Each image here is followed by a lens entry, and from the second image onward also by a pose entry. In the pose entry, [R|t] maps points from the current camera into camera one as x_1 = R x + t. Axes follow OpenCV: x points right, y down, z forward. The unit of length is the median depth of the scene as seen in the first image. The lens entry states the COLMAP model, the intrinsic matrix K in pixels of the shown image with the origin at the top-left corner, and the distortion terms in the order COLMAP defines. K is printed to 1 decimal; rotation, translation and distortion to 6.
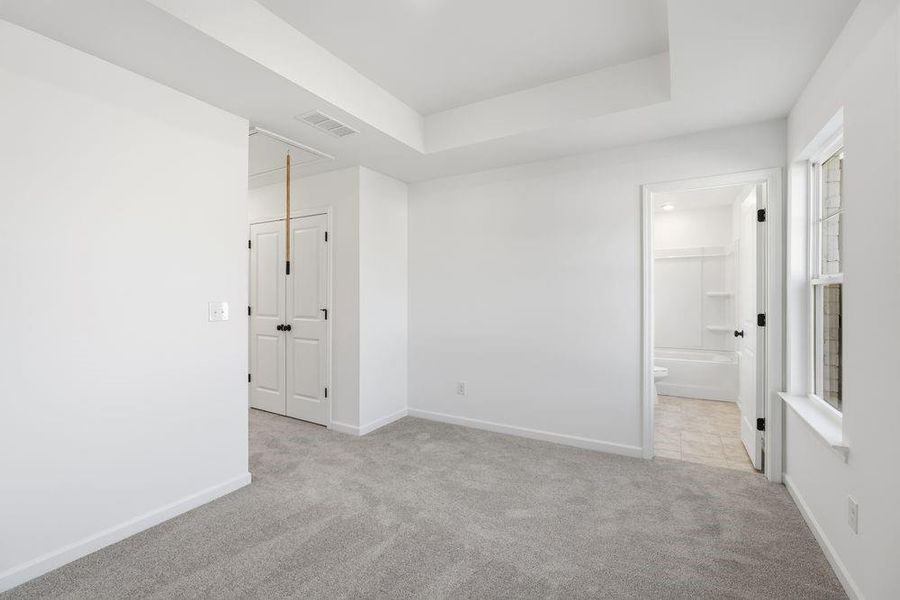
lens RADIAL K [[397.6, 0, 448.1], [0, 397.6, 295.7], [0, 0, 1]] dist [-0.016873, 0.005866]
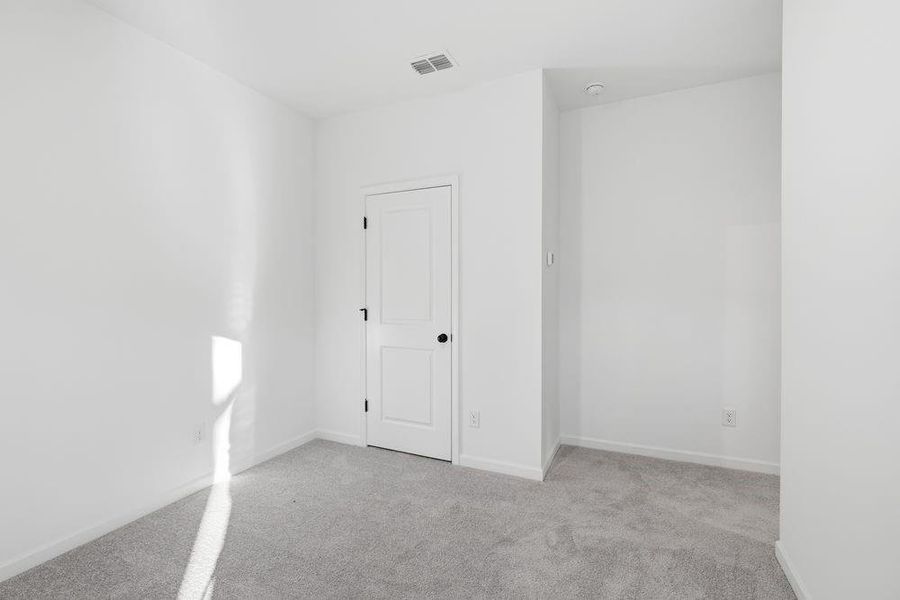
lens RADIAL K [[397.6, 0, 448.1], [0, 397.6, 295.7], [0, 0, 1]] dist [-0.016873, 0.005866]
pose [[0.990436, 0.003716, 0.137924, -0.163566], [-0.004482, 0.999976, 0.005242, 0.000782], [-0.137901, -0.005810, 0.990429, 0.092952]]
